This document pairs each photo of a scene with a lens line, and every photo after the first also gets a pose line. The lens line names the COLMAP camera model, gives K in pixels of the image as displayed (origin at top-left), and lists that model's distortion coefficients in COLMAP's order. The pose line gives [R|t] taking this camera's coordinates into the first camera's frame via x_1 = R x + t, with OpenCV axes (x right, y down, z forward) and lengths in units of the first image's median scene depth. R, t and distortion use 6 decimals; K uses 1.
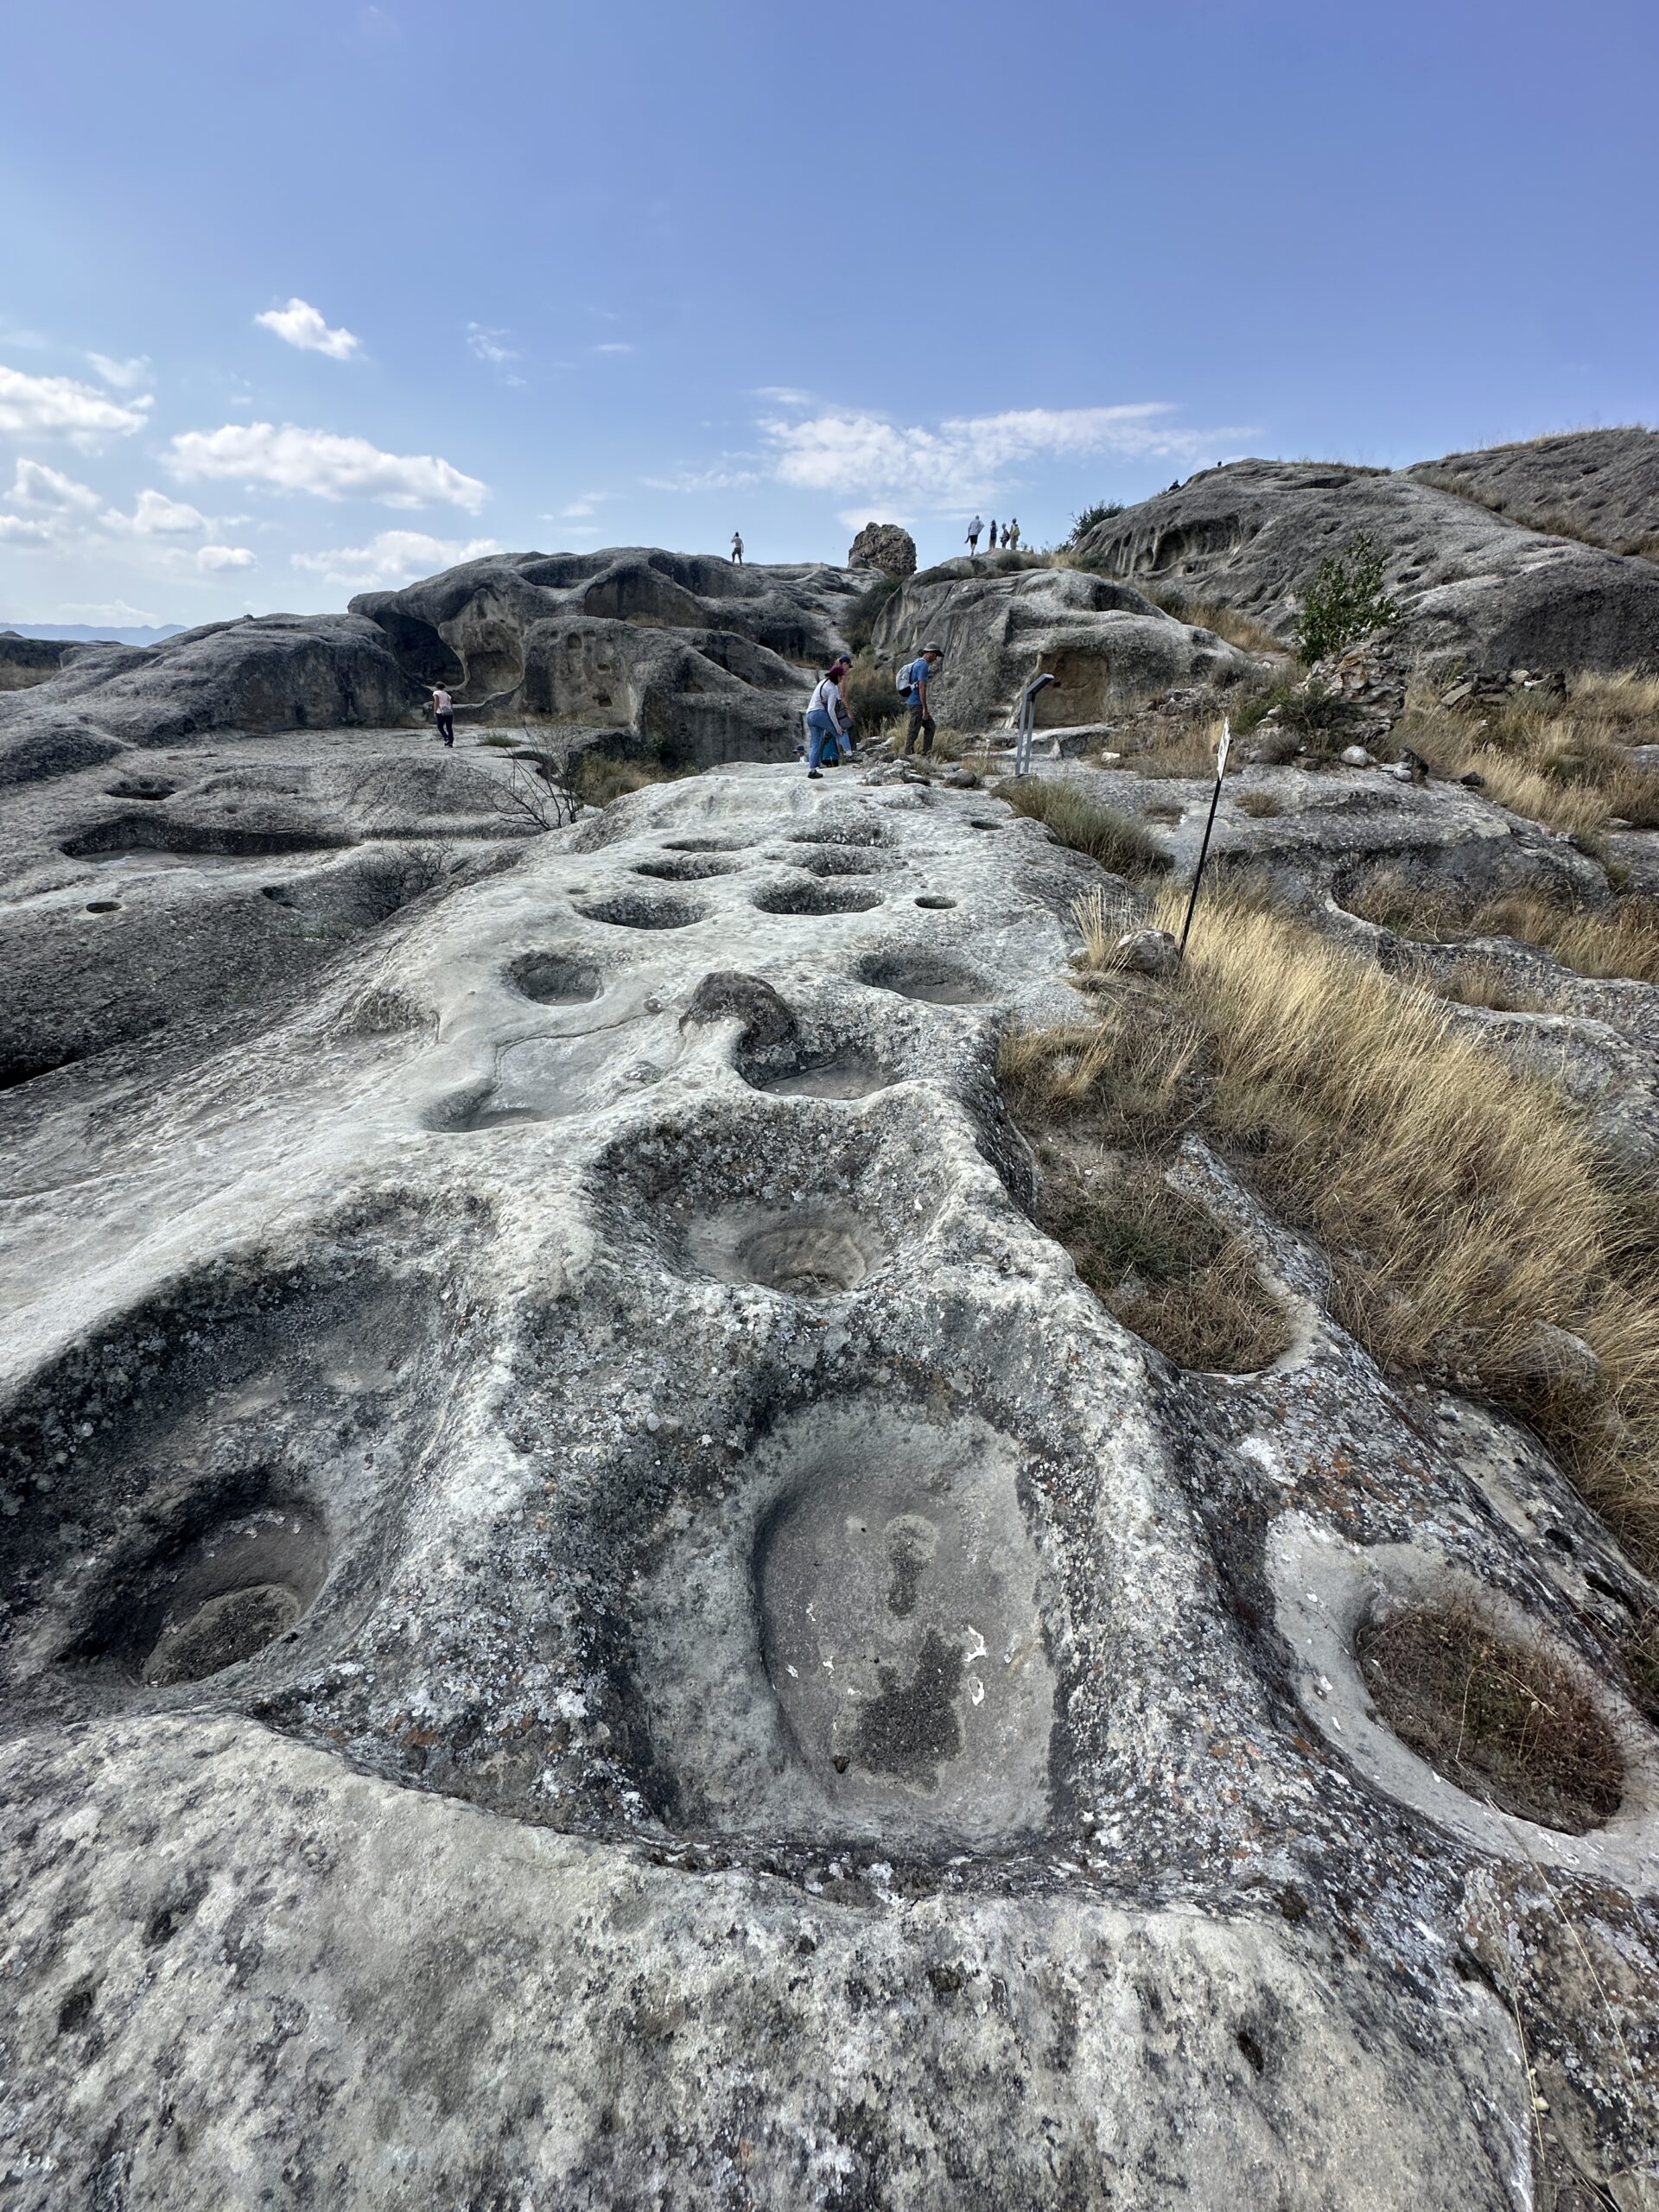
lens RADIAL K [[950.8, 0, 832.8], [0, 950.8, 1118.9], [0, 0, 1]] dist [-0.000017, -0.000299]
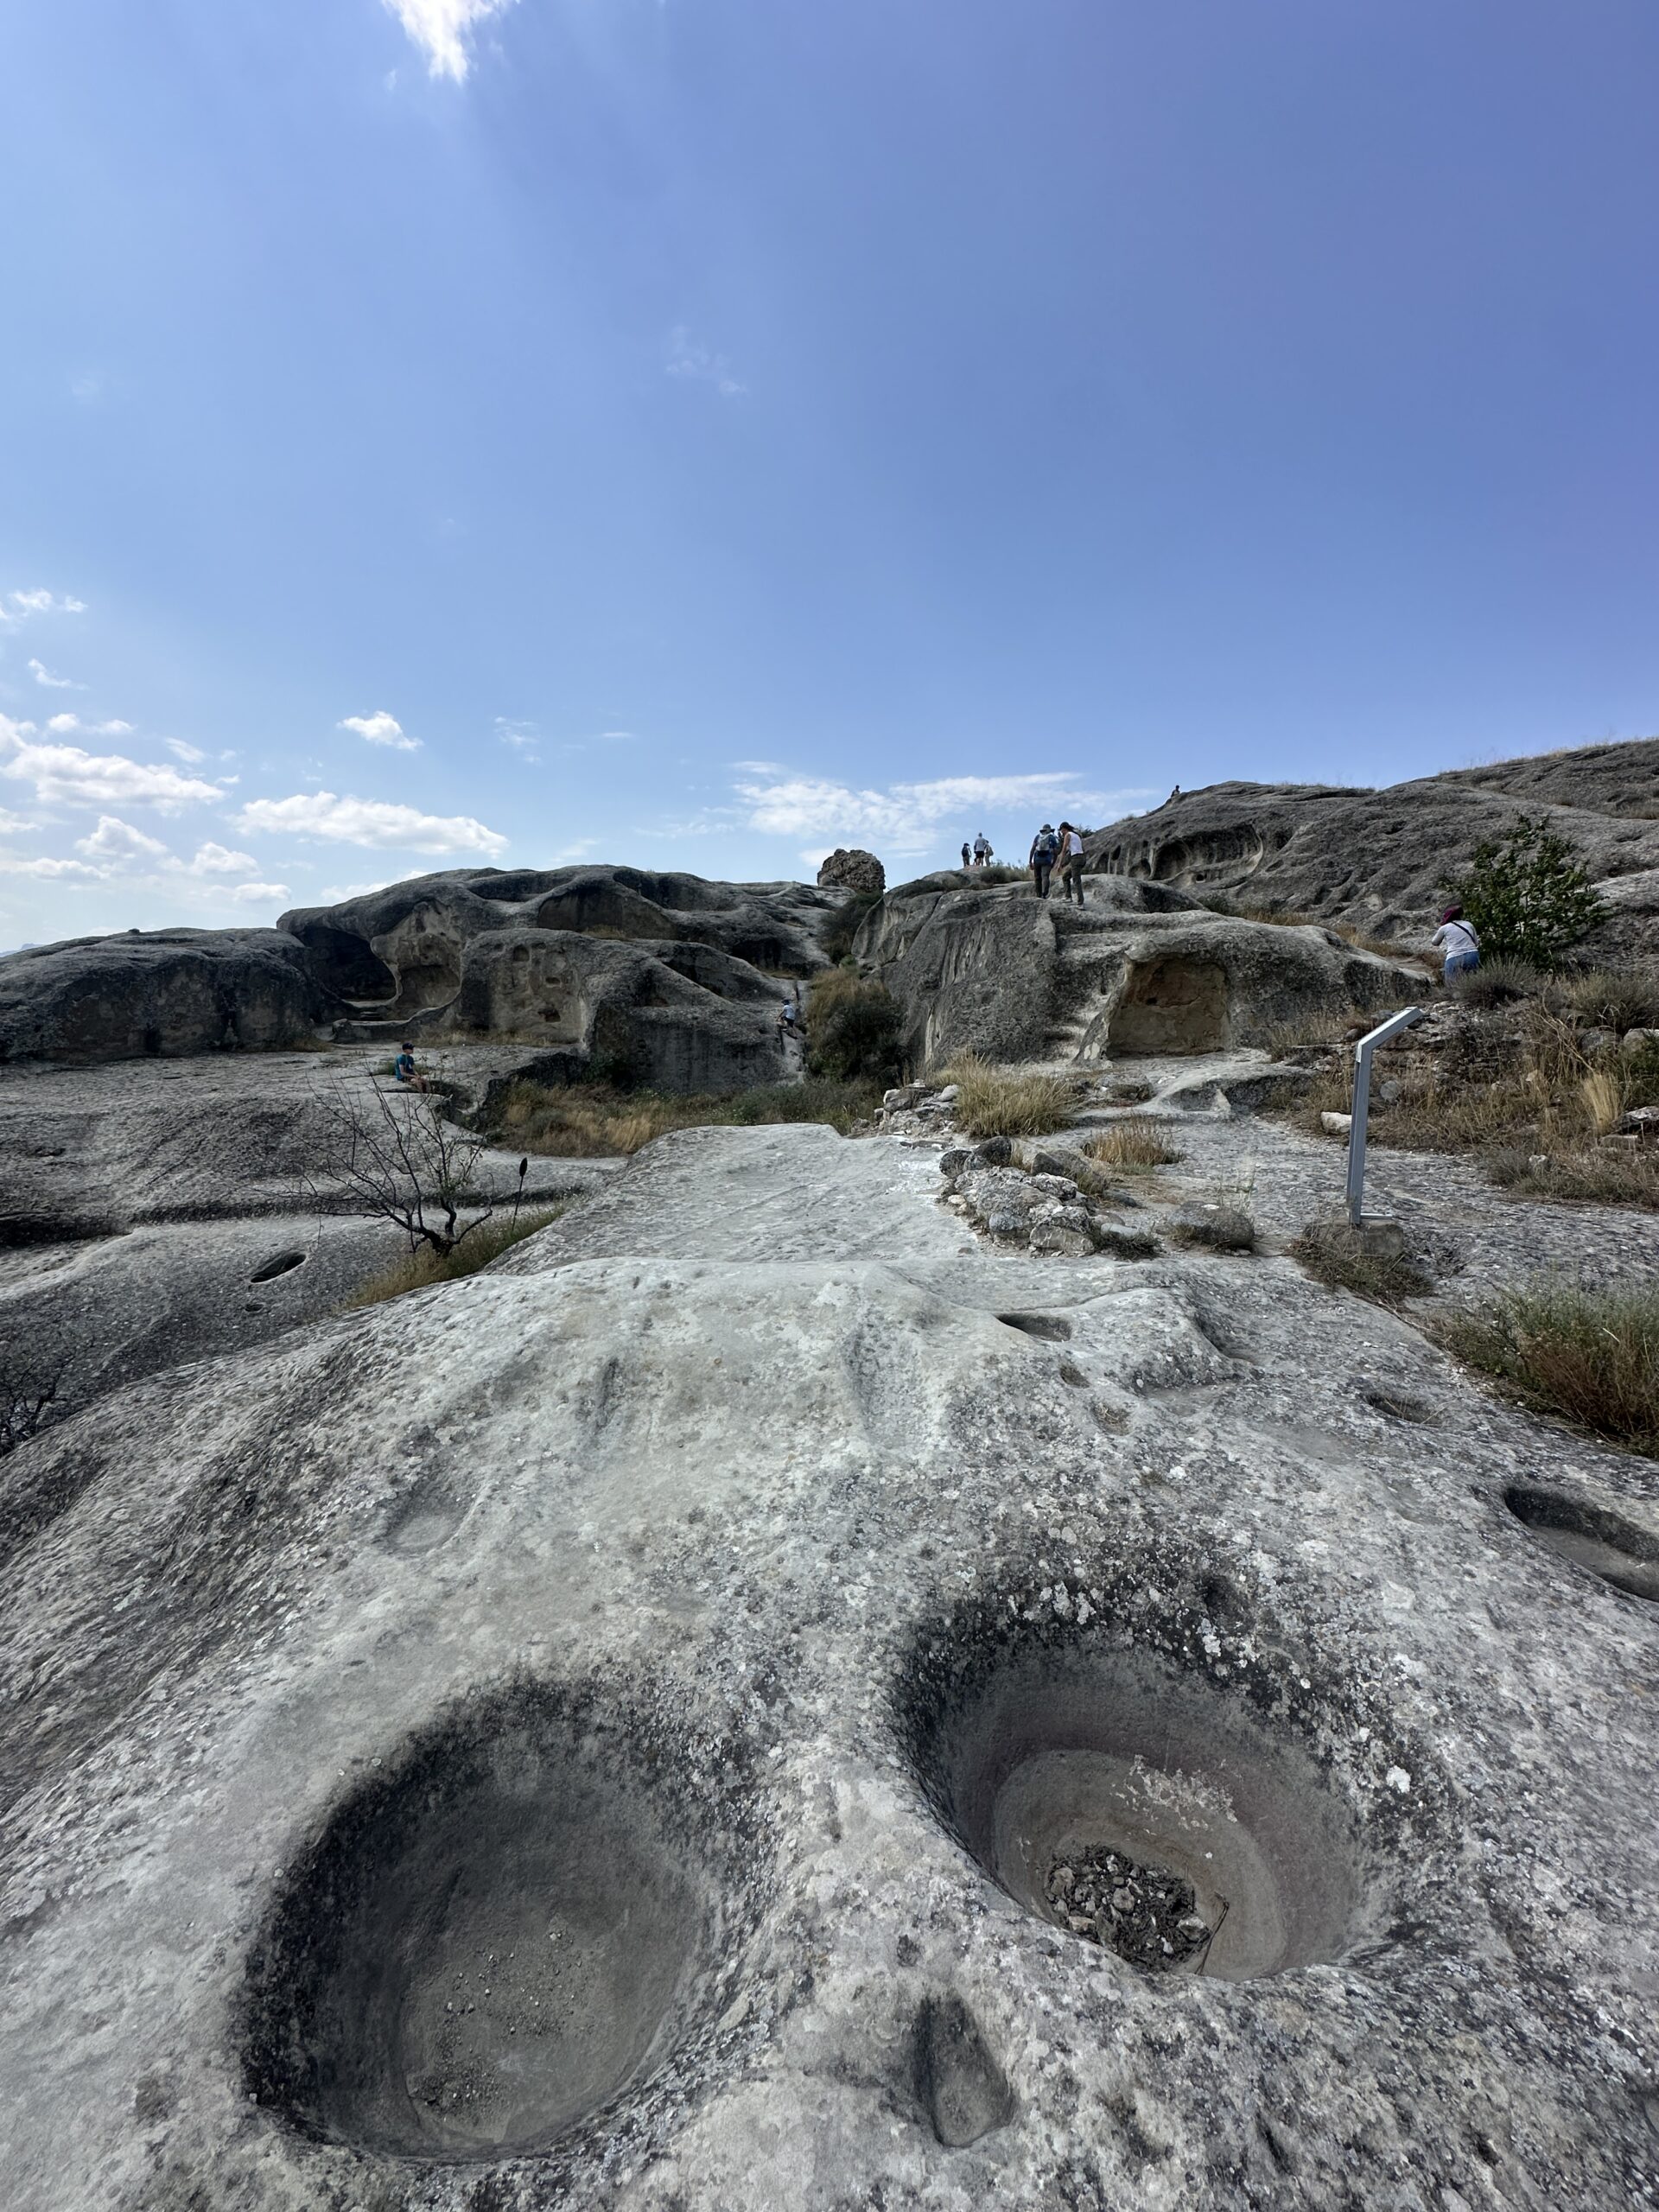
lens RADIAL K [[885.5, 0, 824.8], [0, 885.5, 1098.3], [0, 0, 1]] dist [0.001024, 0.000290]
pose [[0.999378, -0.014022, 0.032347, -0.018268], [0.023023, 0.954422, -0.297572, -0.119132], [-0.026700, 0.298131, 0.954151, 0.239532]]
